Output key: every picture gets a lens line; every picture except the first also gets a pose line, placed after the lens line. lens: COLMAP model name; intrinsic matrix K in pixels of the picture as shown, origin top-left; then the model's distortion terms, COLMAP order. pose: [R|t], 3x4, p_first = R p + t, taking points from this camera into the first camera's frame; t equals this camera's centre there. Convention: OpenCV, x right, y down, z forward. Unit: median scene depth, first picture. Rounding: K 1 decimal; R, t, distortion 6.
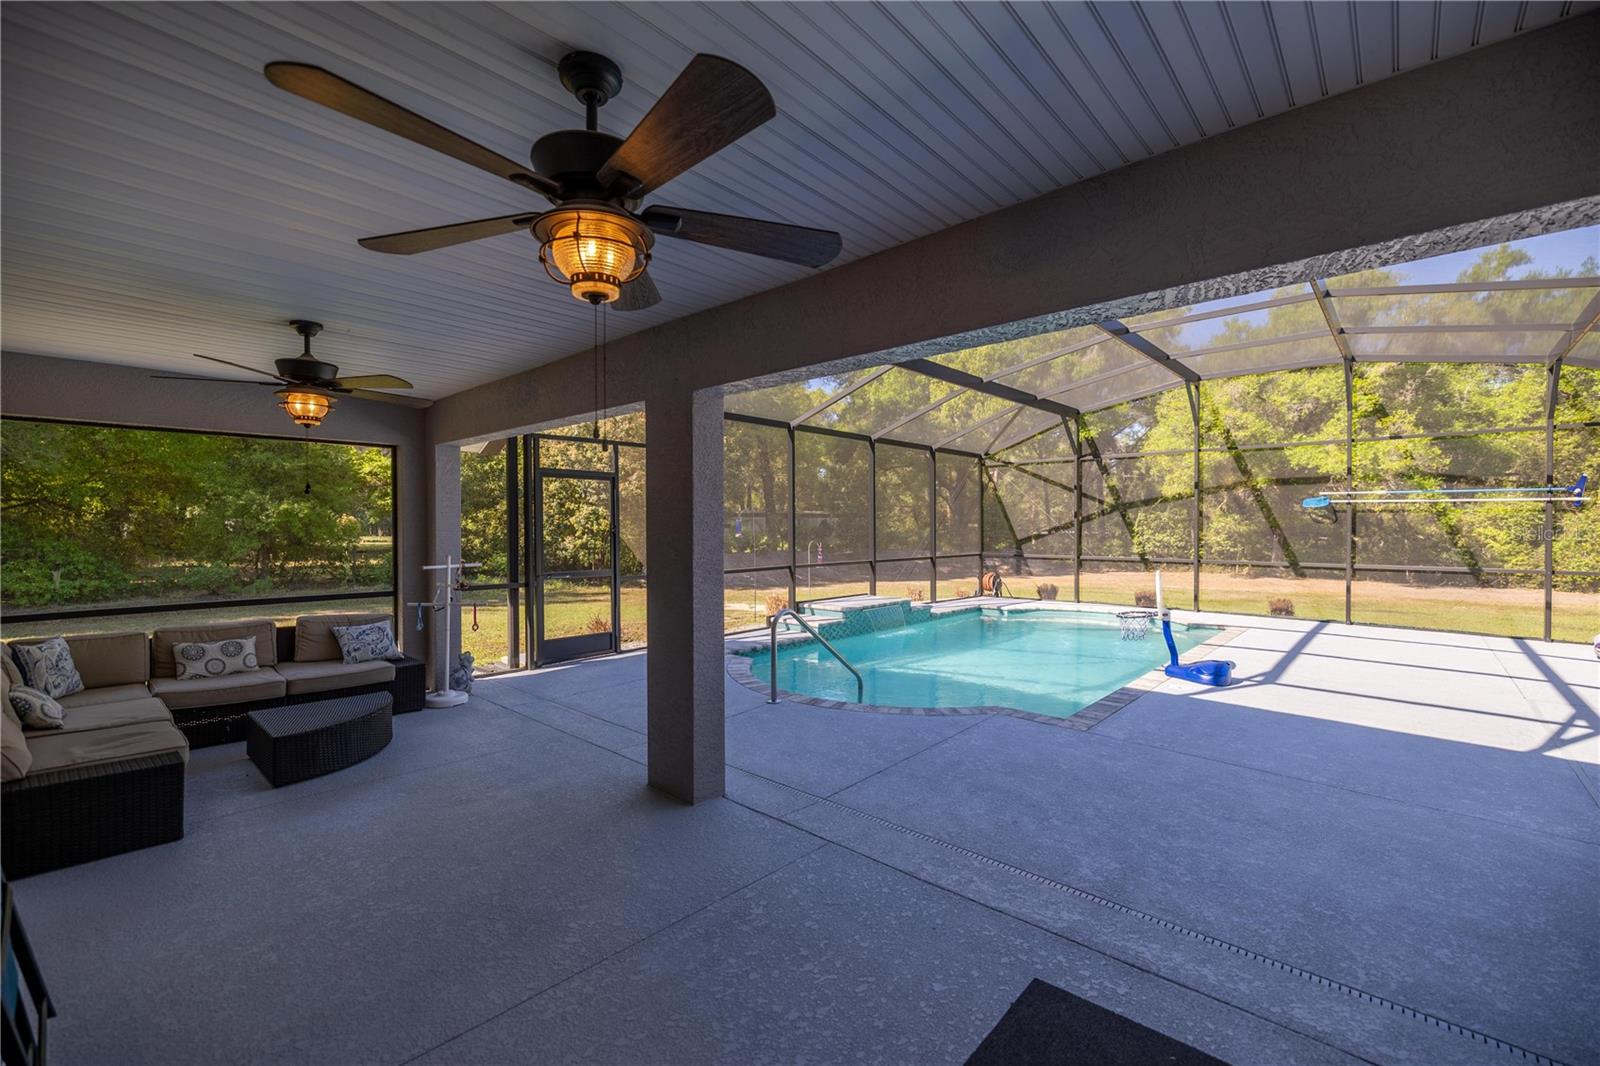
lens RADIAL K [[672.2, 0, 793.2], [0, 672.2, 531.3], [0, 0, 1]] dist [-0.000499, -0.000031]
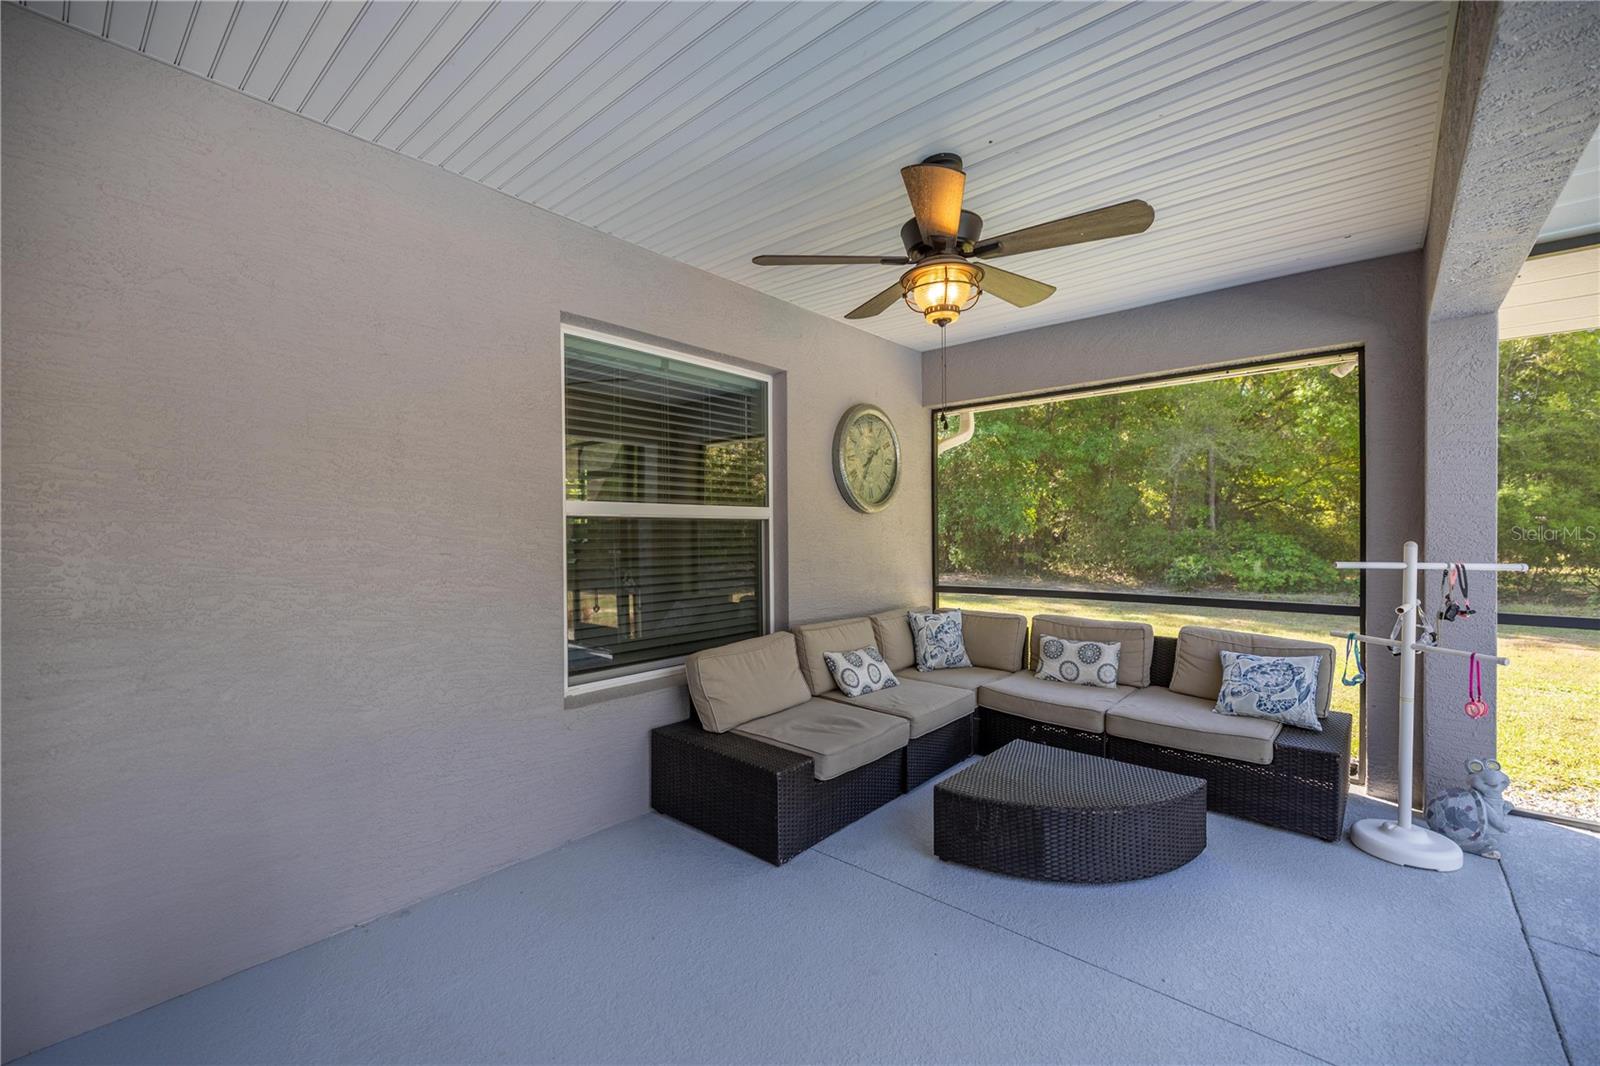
lens RADIAL K [[672.2, 0, 807.0], [0, 672.2, 532.9], [0, 0, 1]] dist [-0.000499, -0.000031]
pose [[0.040888, 0.003421, -0.999158, -0.061995], [-0.002416, 0.999992, 0.003325, 0.030461], [0.999161, 0.002278, 0.040896, 0.592708]]
